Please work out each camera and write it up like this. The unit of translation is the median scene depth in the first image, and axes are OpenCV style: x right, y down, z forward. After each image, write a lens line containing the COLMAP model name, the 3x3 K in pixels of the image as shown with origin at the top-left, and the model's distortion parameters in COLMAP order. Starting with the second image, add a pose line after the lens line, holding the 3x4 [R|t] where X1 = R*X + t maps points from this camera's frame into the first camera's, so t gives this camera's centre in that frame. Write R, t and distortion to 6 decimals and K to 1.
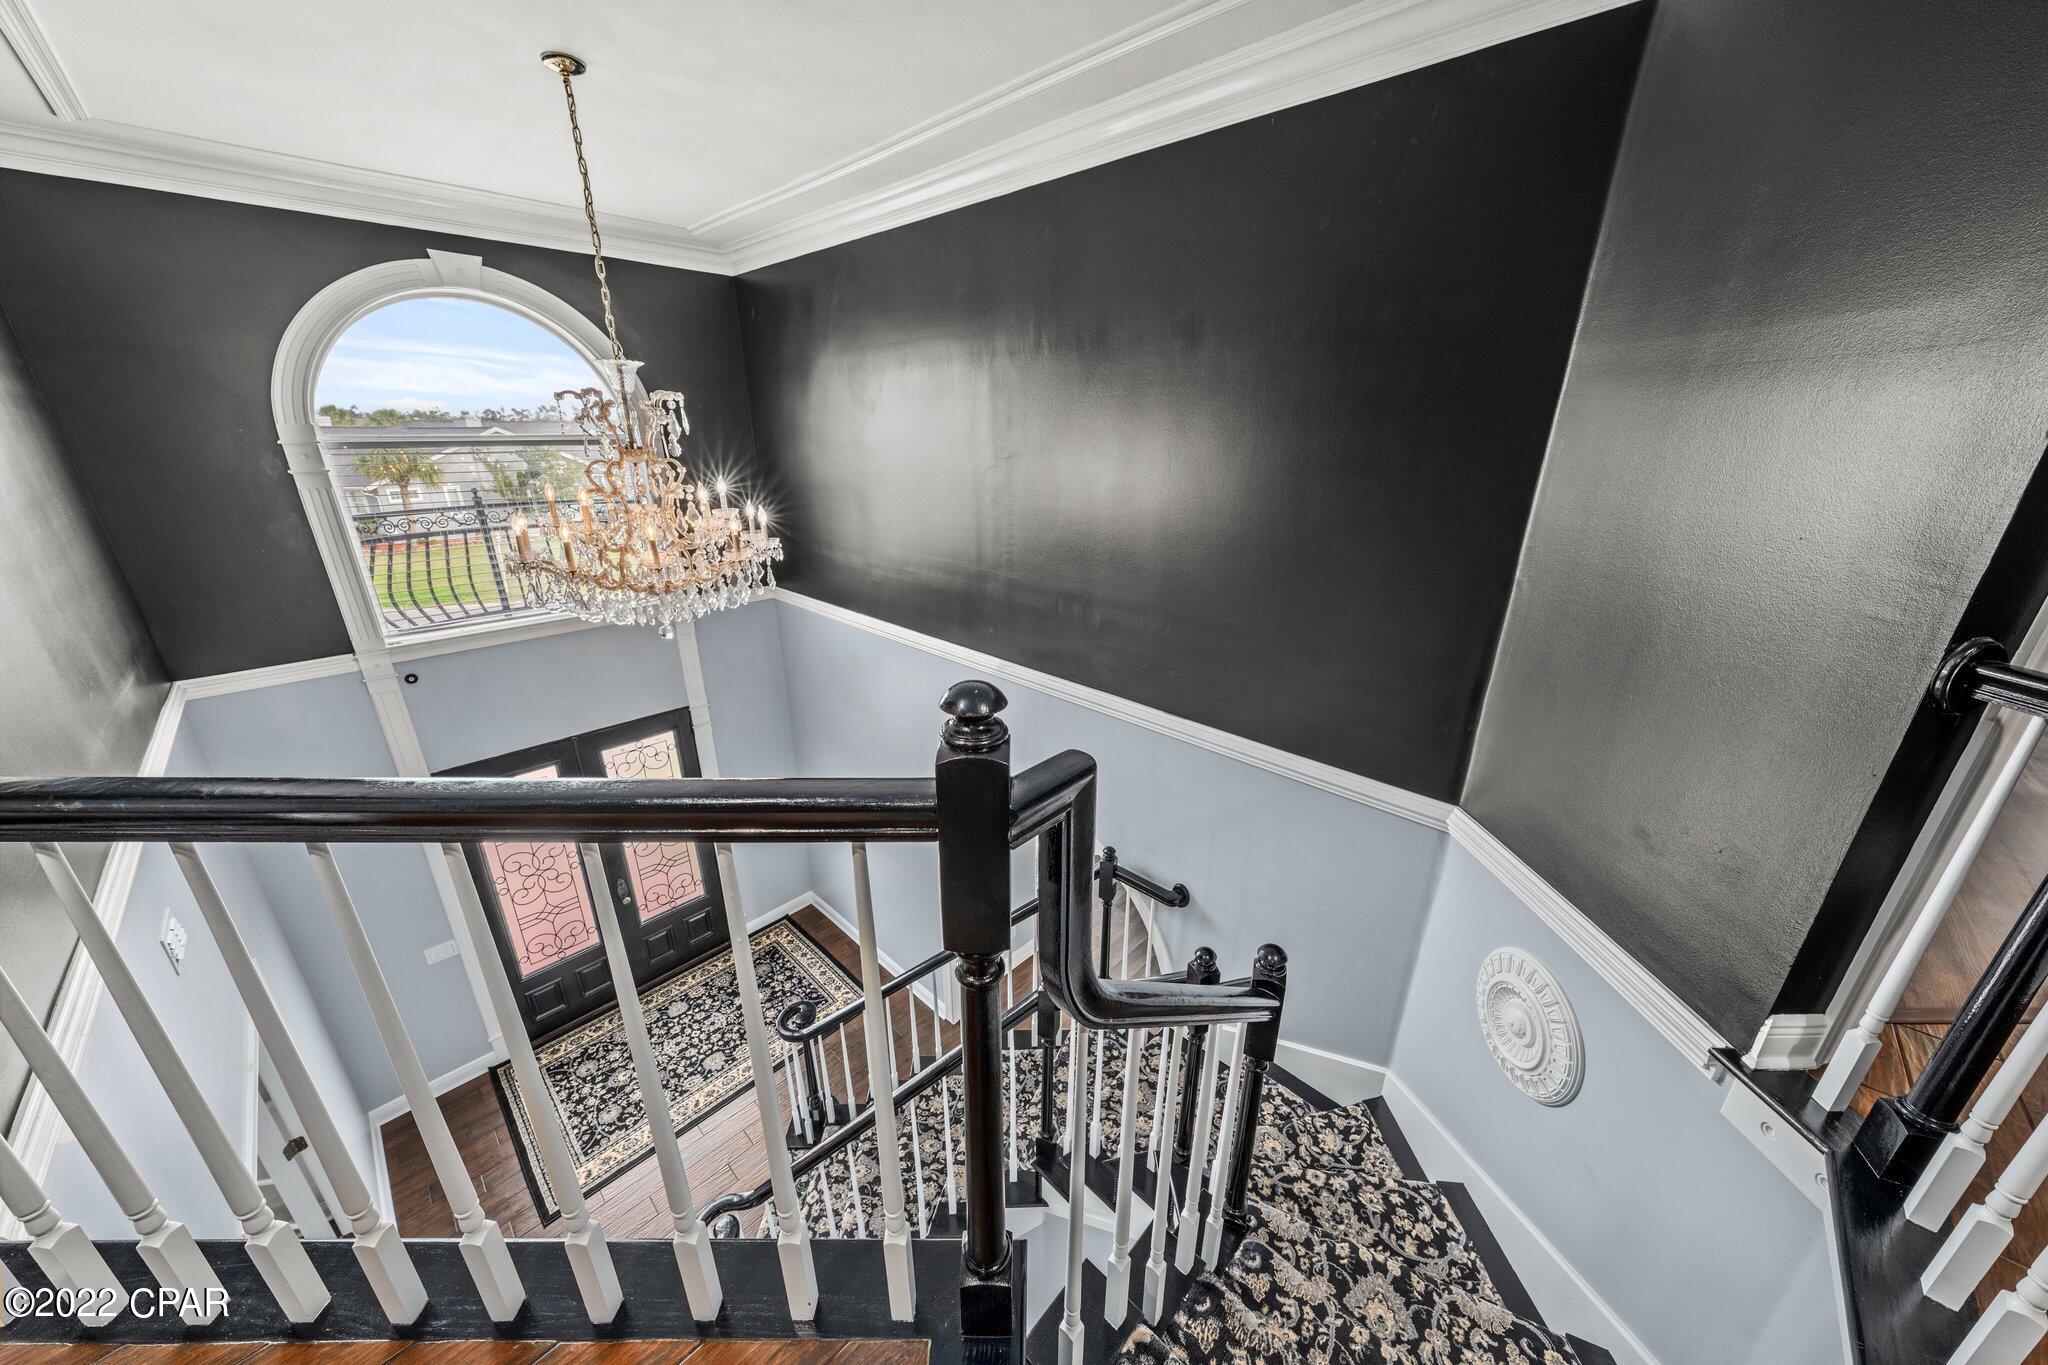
lens RADIAL K [[686.2, 0, 1033.0], [0, 686.2, 679.7], [0, 0, 1]] dist [-0.008466, -0.000054]
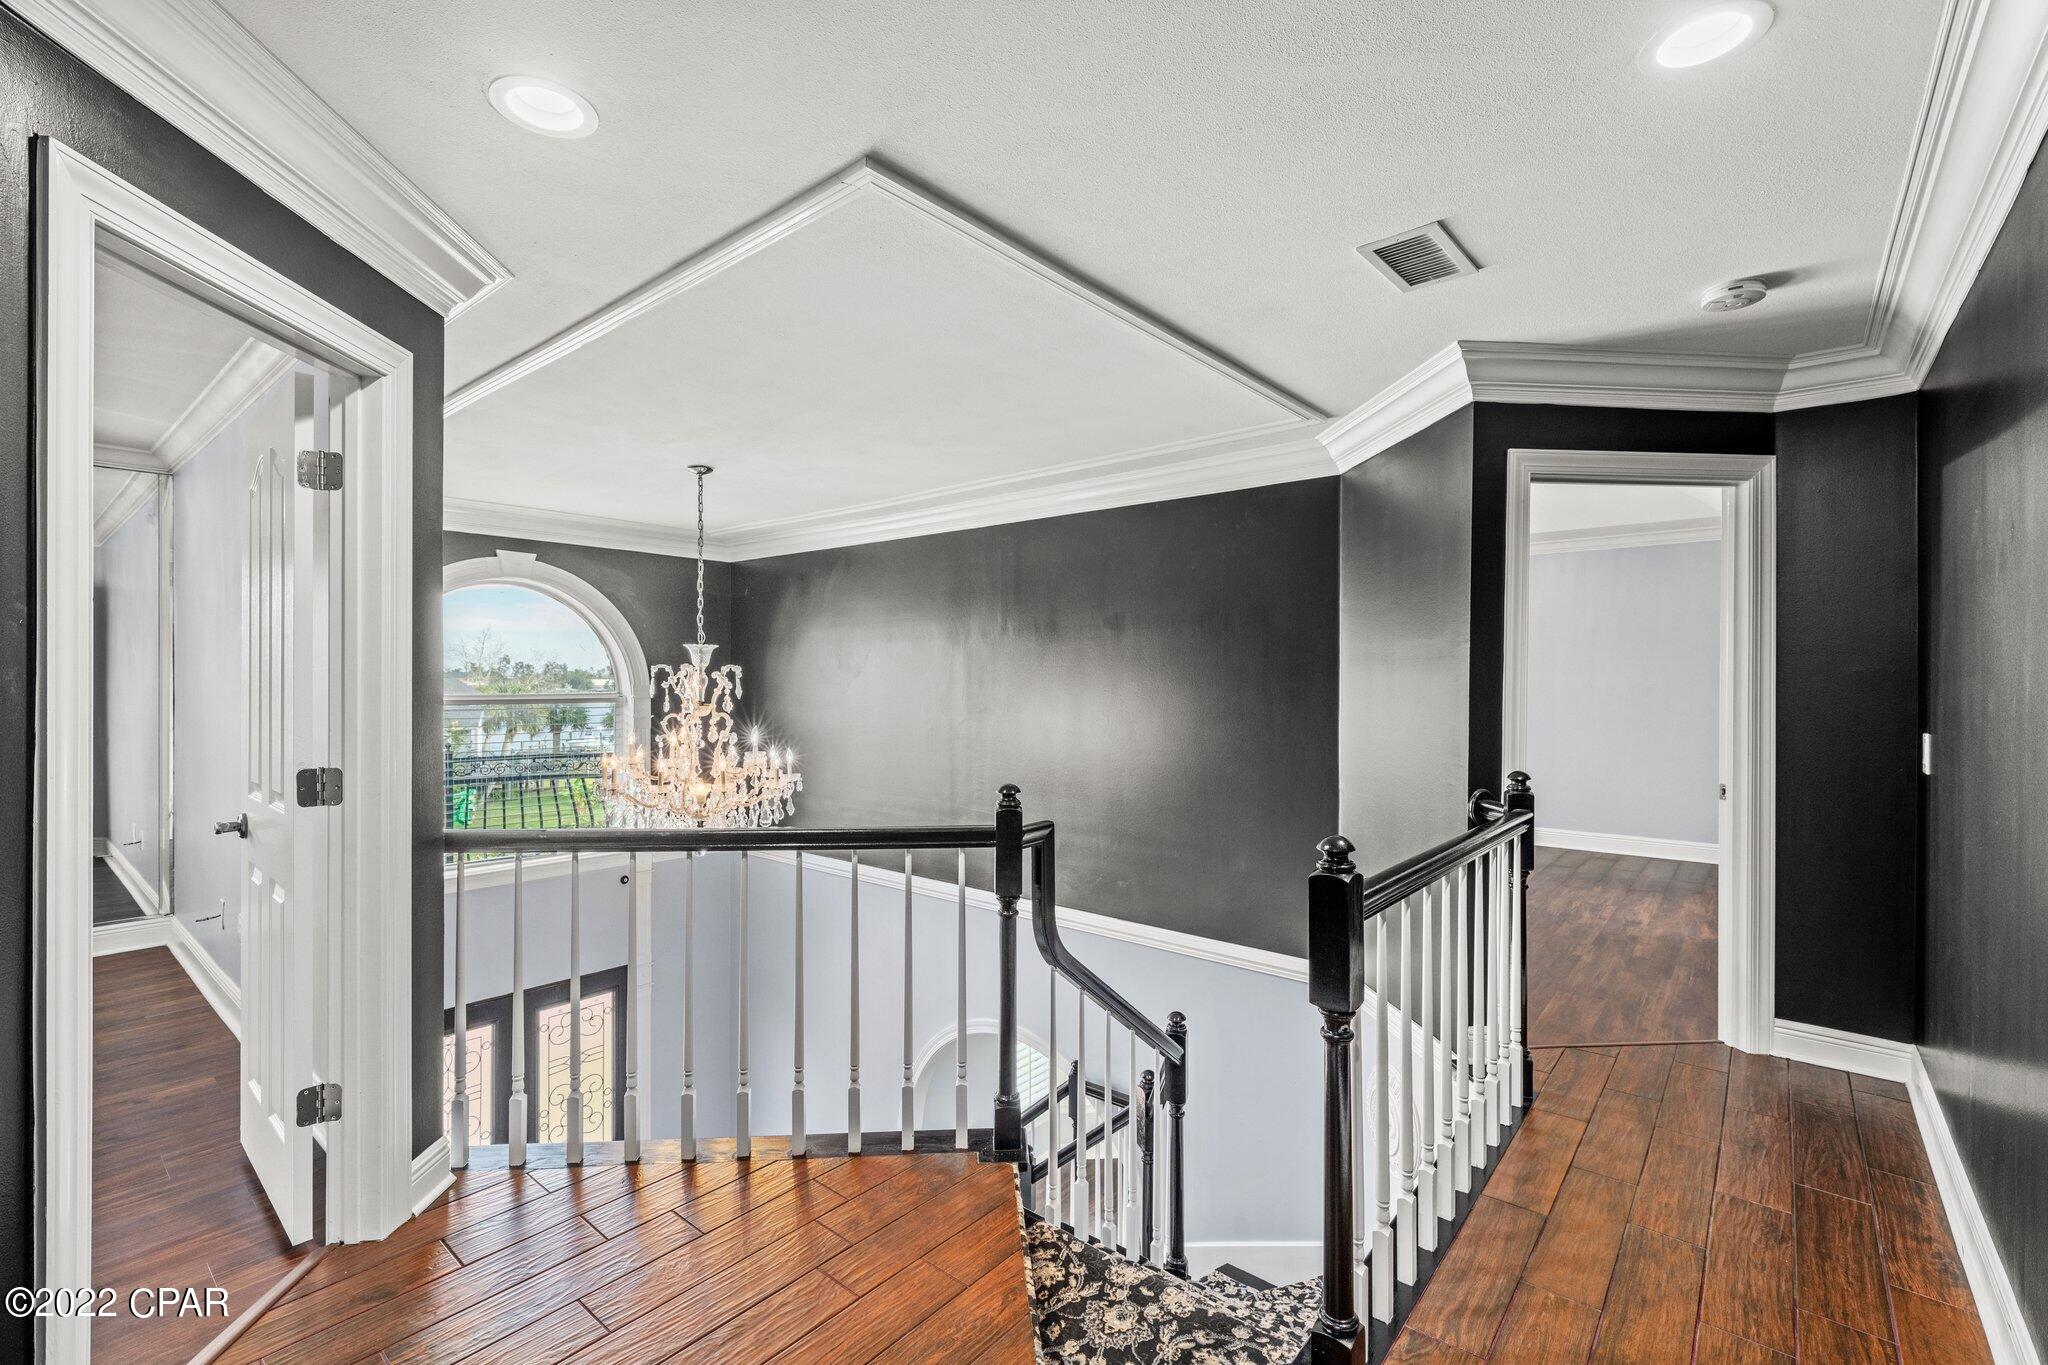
lens RADIAL K [[892.4, 0, 1030.4], [0, 892.4, 688.2], [0, 0, 1]] dist [-0.000457, 0.000270]
pose [[0.998130, -0.003579, 0.061022, -0.053712], [0.023931, 0.941481, -0.336215, 0.208826], [-0.056248, 0.337046, 0.939806, -0.622975]]
